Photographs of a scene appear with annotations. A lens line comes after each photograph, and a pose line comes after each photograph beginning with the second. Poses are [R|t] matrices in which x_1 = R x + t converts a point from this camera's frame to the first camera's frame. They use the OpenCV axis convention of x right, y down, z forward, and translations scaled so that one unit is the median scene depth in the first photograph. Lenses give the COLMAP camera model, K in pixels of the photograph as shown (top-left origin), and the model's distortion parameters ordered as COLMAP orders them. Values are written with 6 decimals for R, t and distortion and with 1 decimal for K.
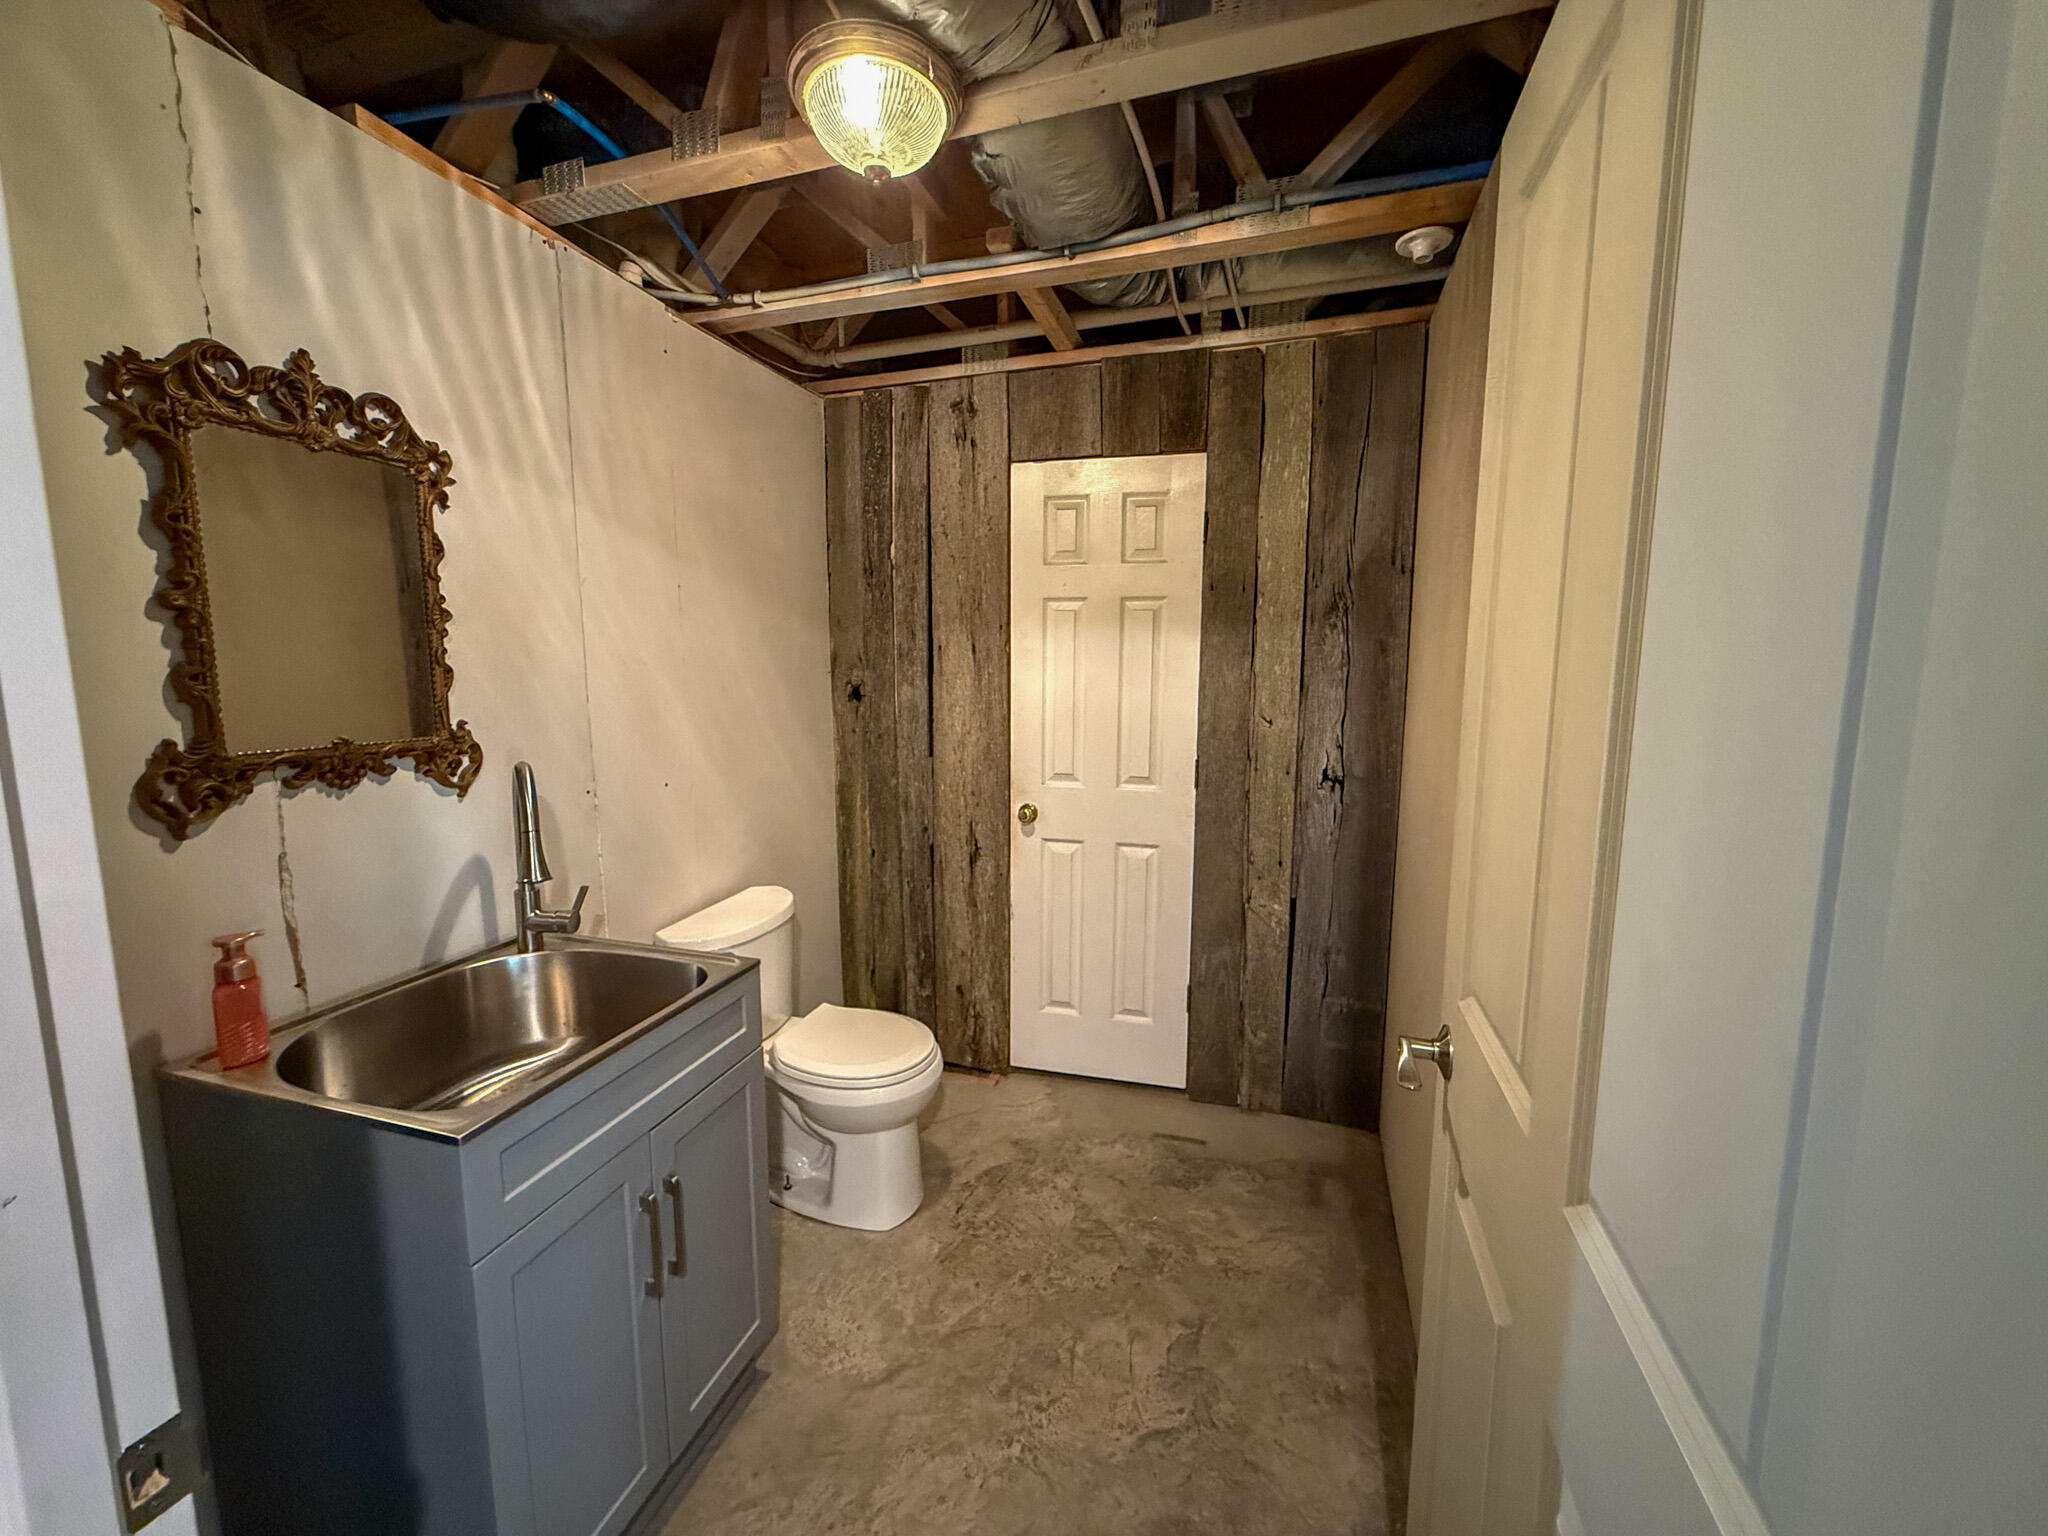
lens RADIAL K [[814.4, 0, 1024.0], [0, 814.4, 768.0], [0, 0, 1]] dist [-0.001679, -0.000285]
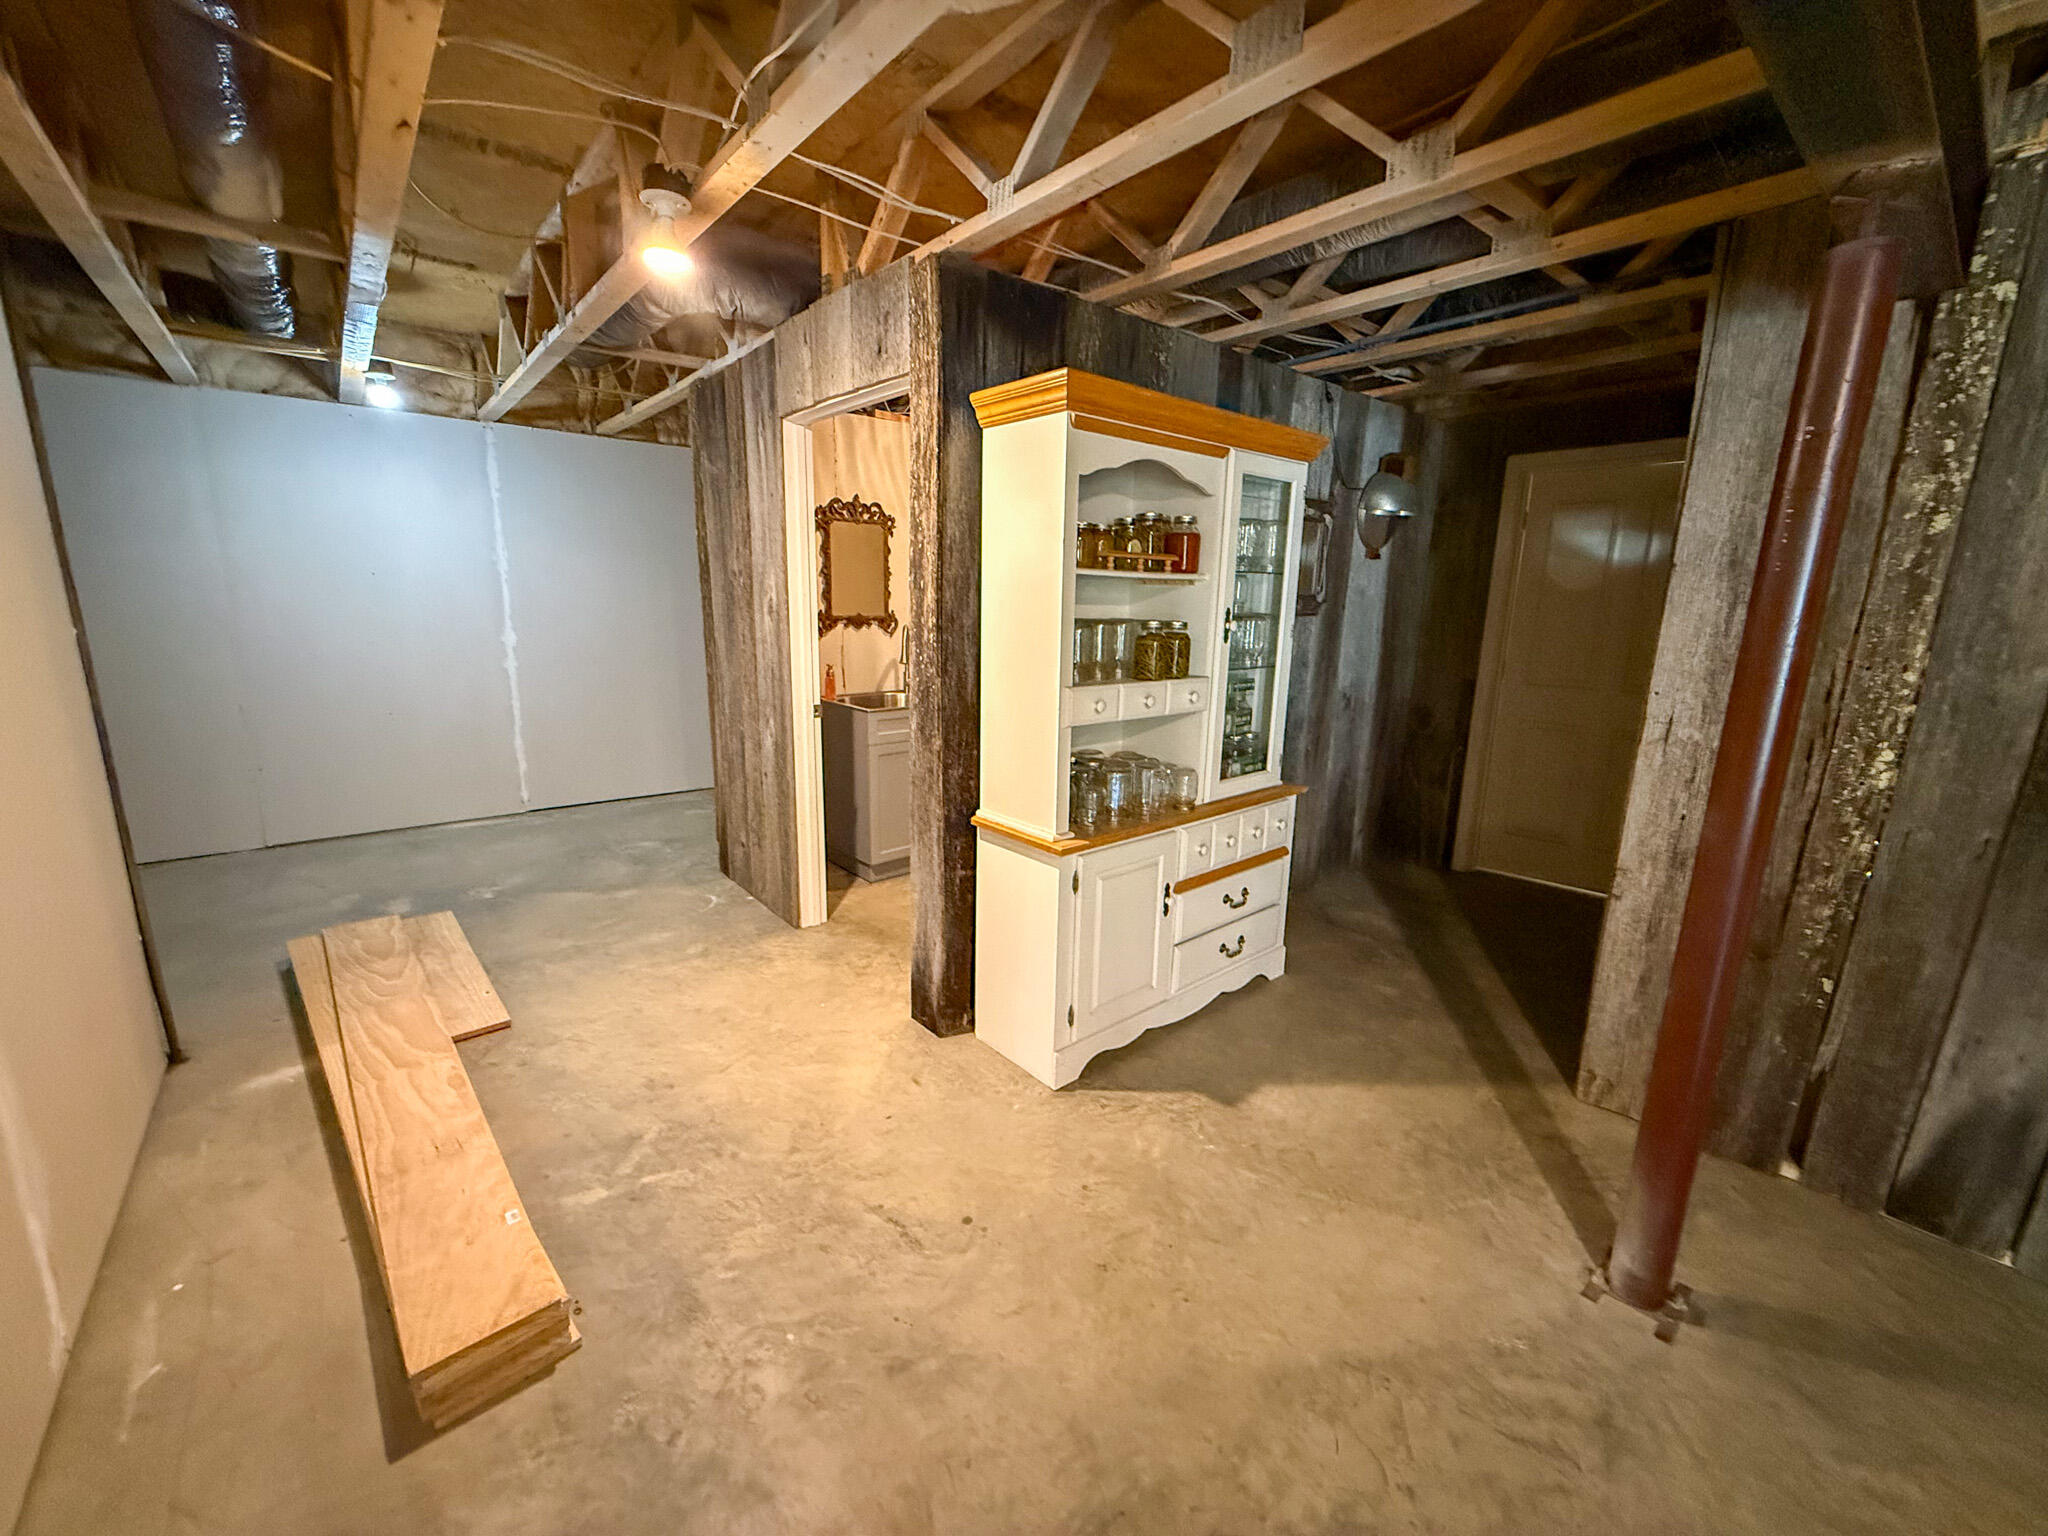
lens RADIAL K [[814.4, 0, 1024.0], [0, 814.4, 768.0], [0, 0, 1]] dist [-0.001679, -0.000285]
pose [[0.848312, 0.127389, -0.513945, 1.364137], [-0.087520, 0.991011, 0.101177, 0.176816], [0.522214, -0.040849, 0.851836, -1.345801]]
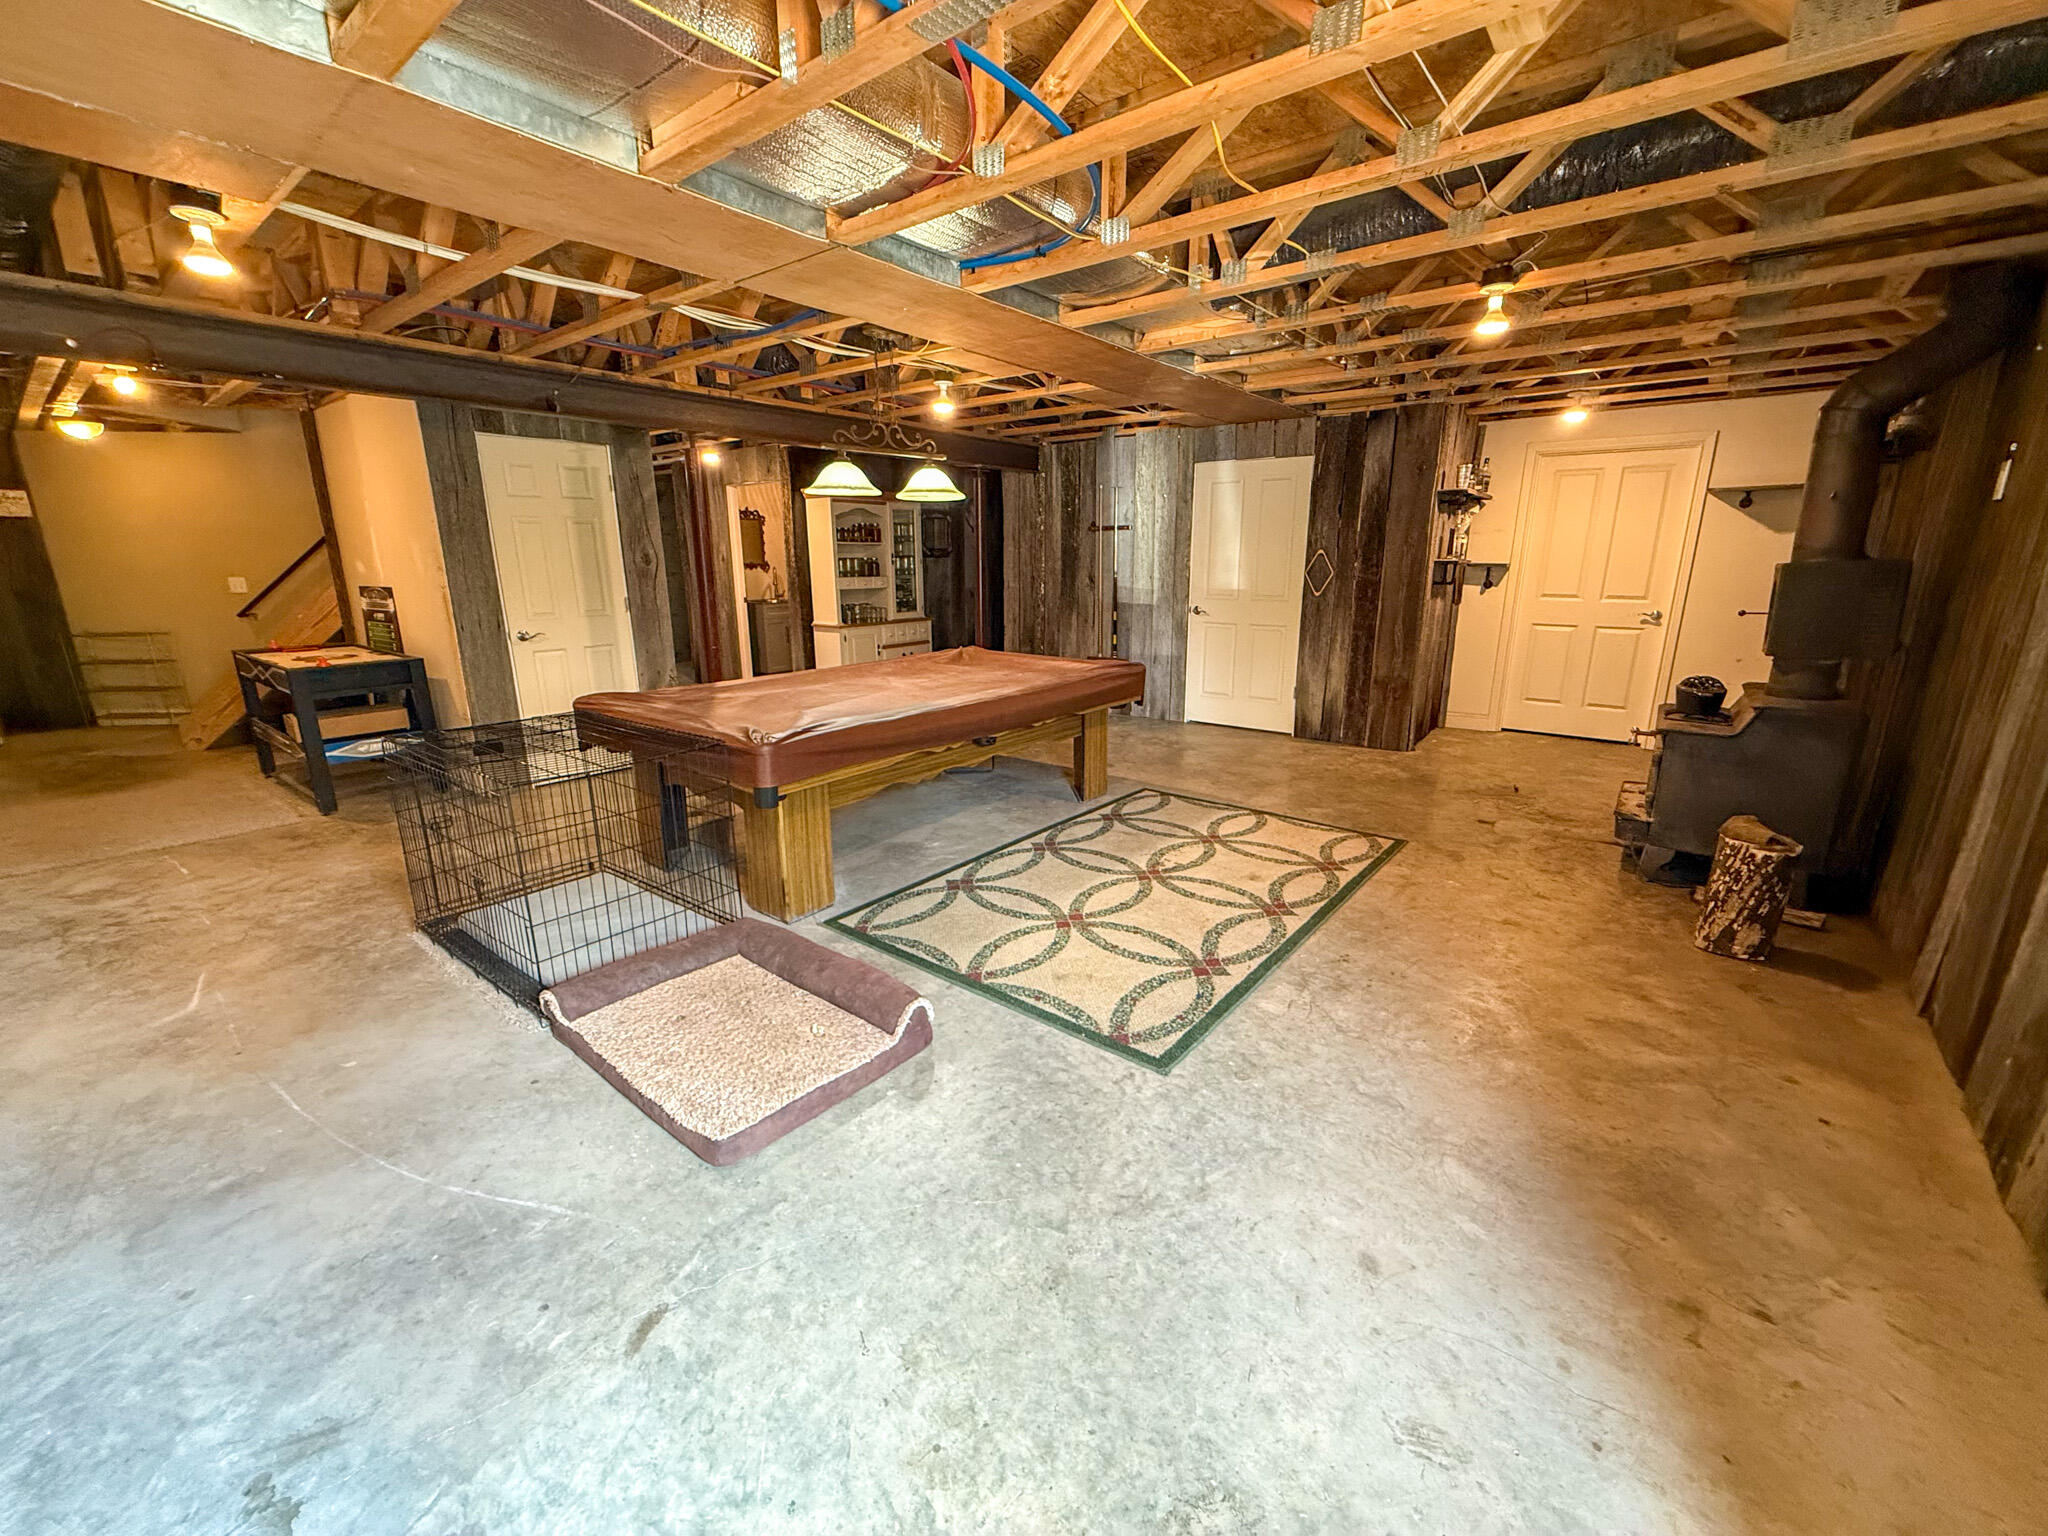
lens RADIAL K [[814.4, 0, 1024.0], [0, 814.4, 768.0], [0, 0, 1]] dist [-0.001679, -0.000285]
pose [[0.936225, 0.087501, -0.340332, 3.620361], [-0.043734, 0.989986, 0.134221, 0.628854], [0.348669, -0.110777, 0.930676, -4.551098]]
